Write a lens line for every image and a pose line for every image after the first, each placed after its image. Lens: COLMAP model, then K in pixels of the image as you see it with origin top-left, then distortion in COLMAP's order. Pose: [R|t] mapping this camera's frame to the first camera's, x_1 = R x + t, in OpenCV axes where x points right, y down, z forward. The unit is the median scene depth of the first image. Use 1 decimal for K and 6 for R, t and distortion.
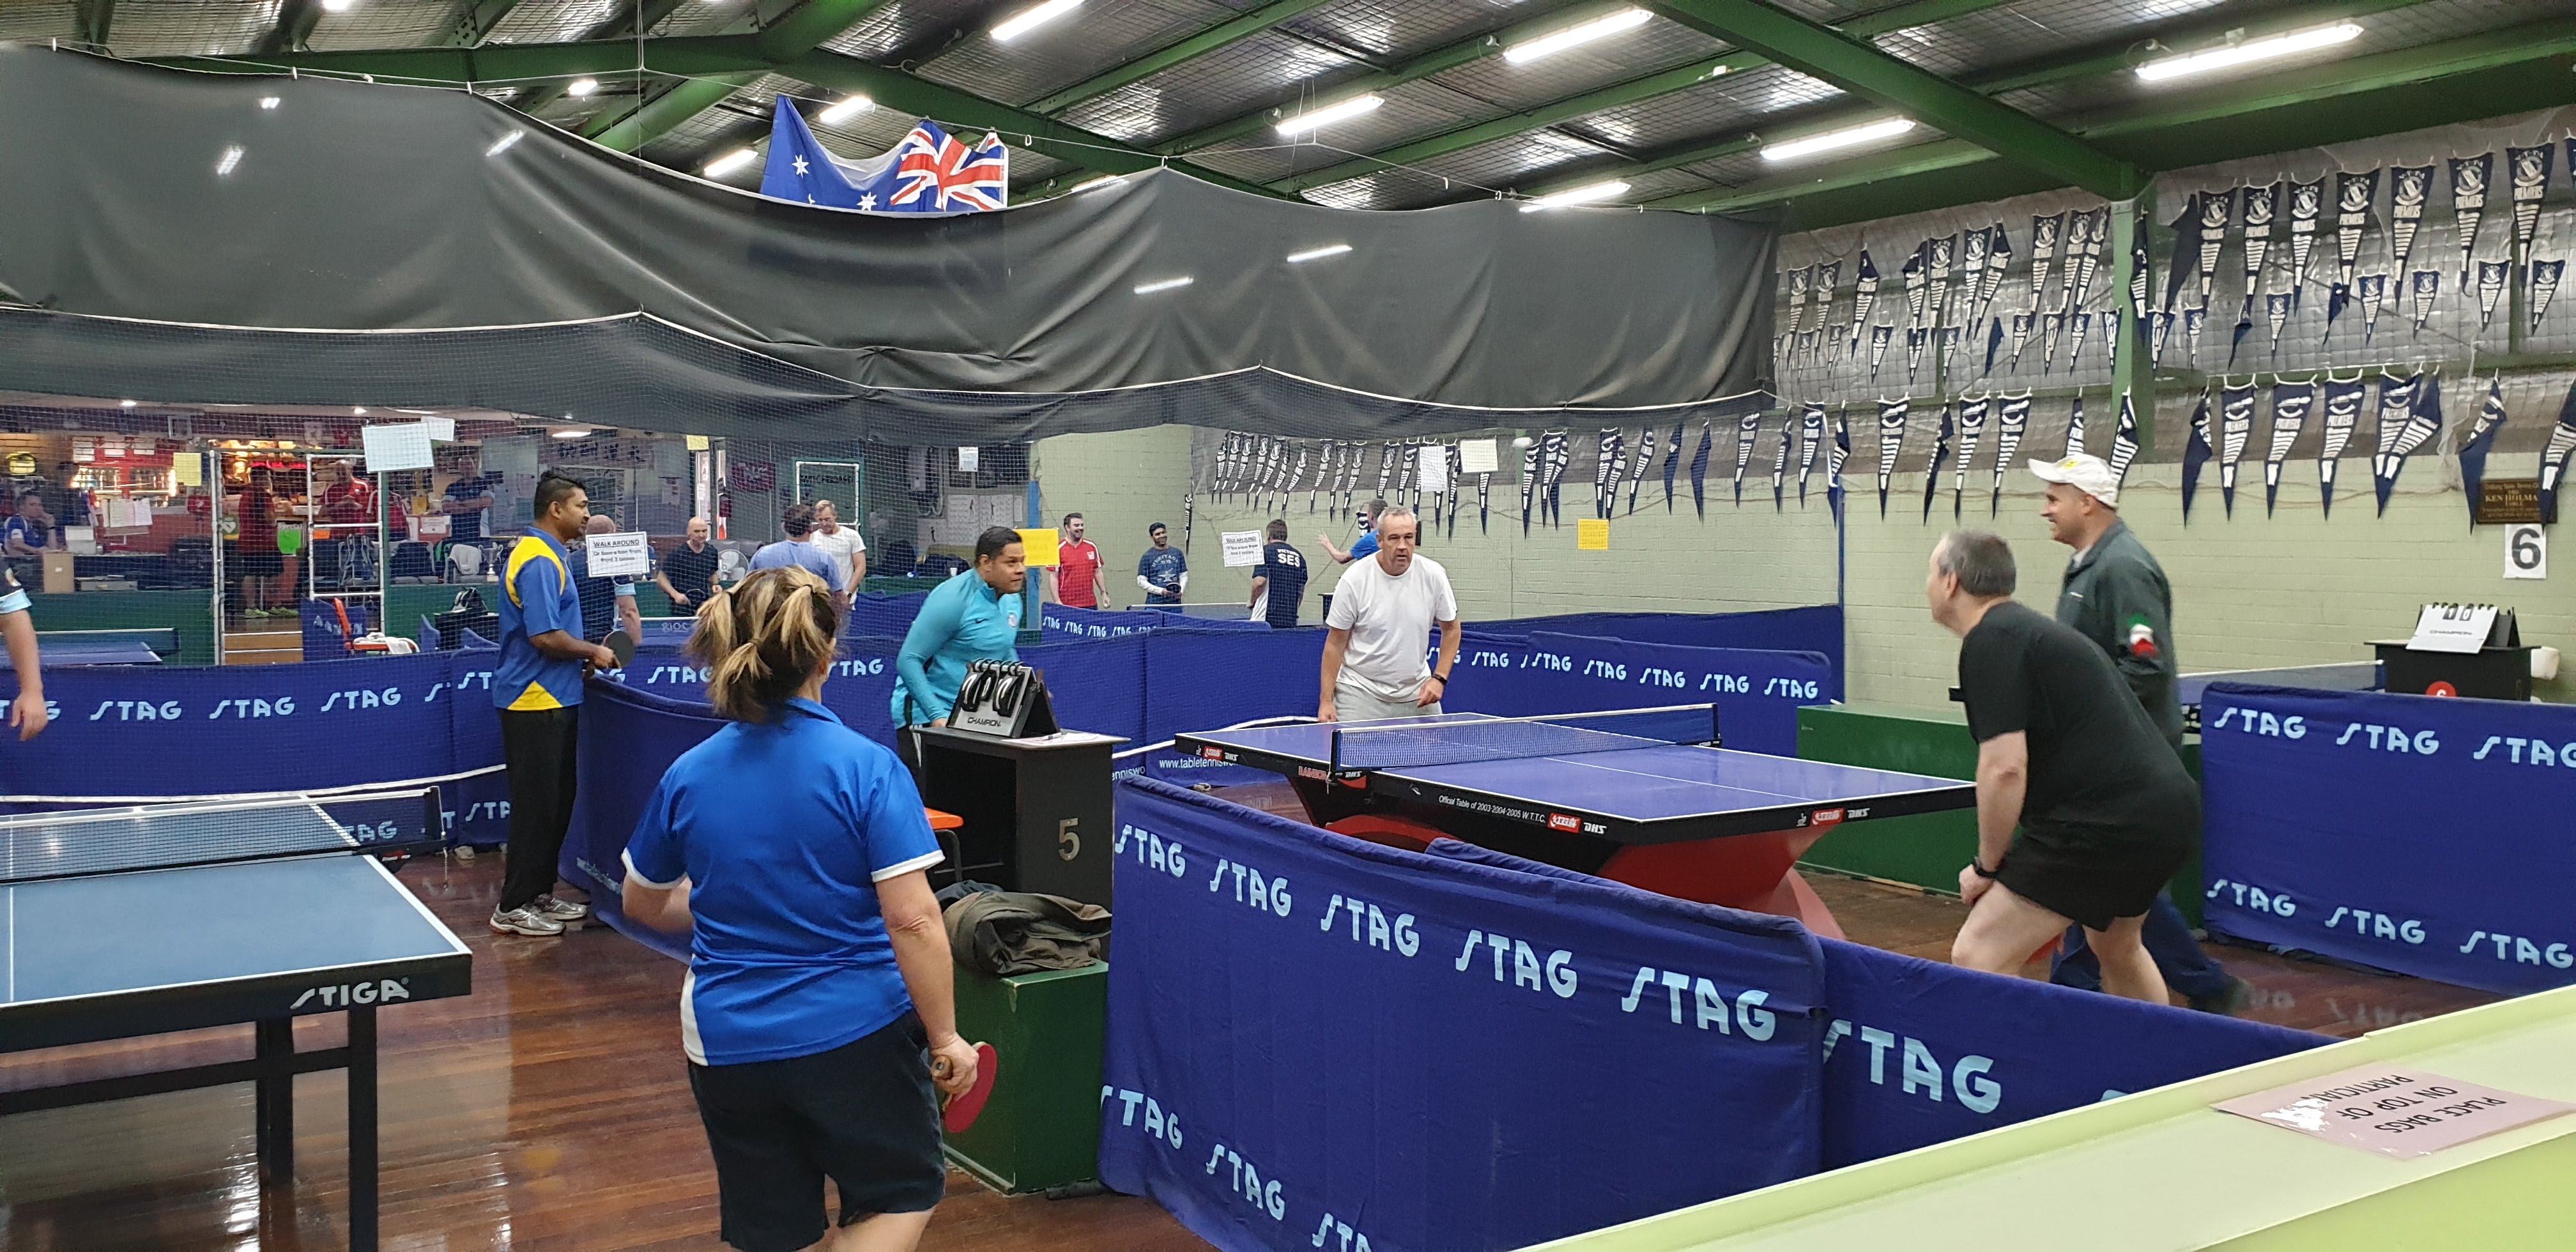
lens RADIAL K [[2043.5, 0, 1258.2], [0, 2043.5, 568.2], [0, 0, 1]] dist [0.101197, -0.139085]
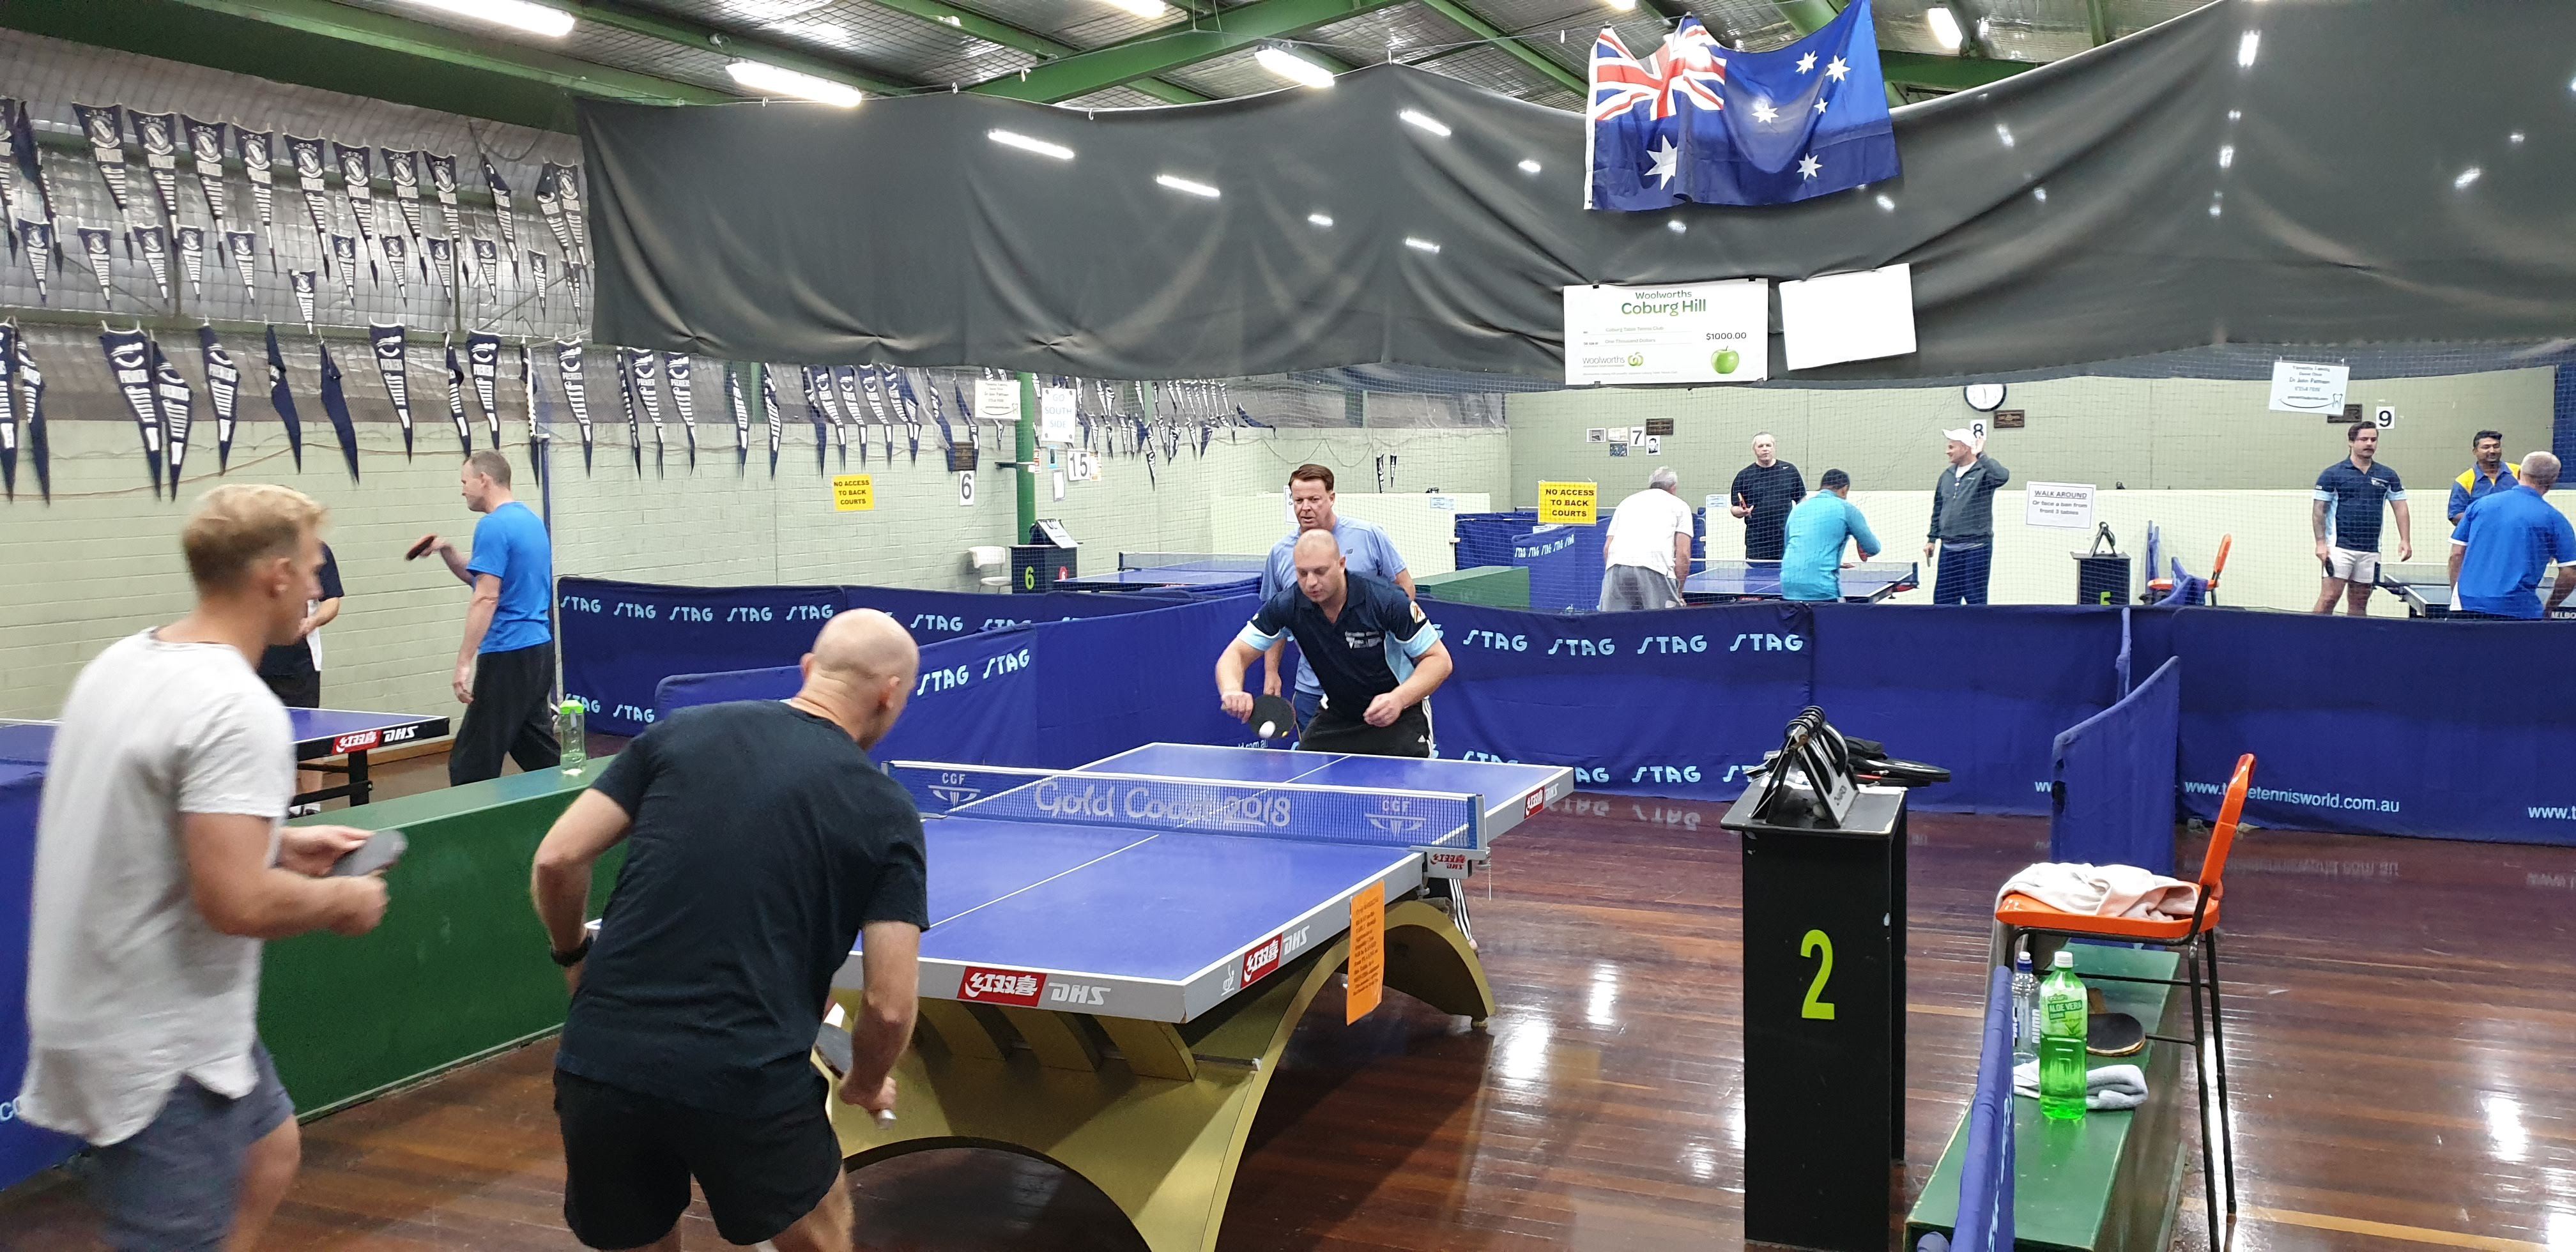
lens RADIAL K [[2043.5, 0, 1258.2], [0, 2043.5, 568.2], [0, 0, 1]] dist [0.101197, -0.139085]
pose [[-0.561323, -0.035097, 0.826852, -0.549736], [0.037743, 0.996975, 0.067941, -0.030737], [-0.826735, 0.069345, -0.558301, 1.160585]]
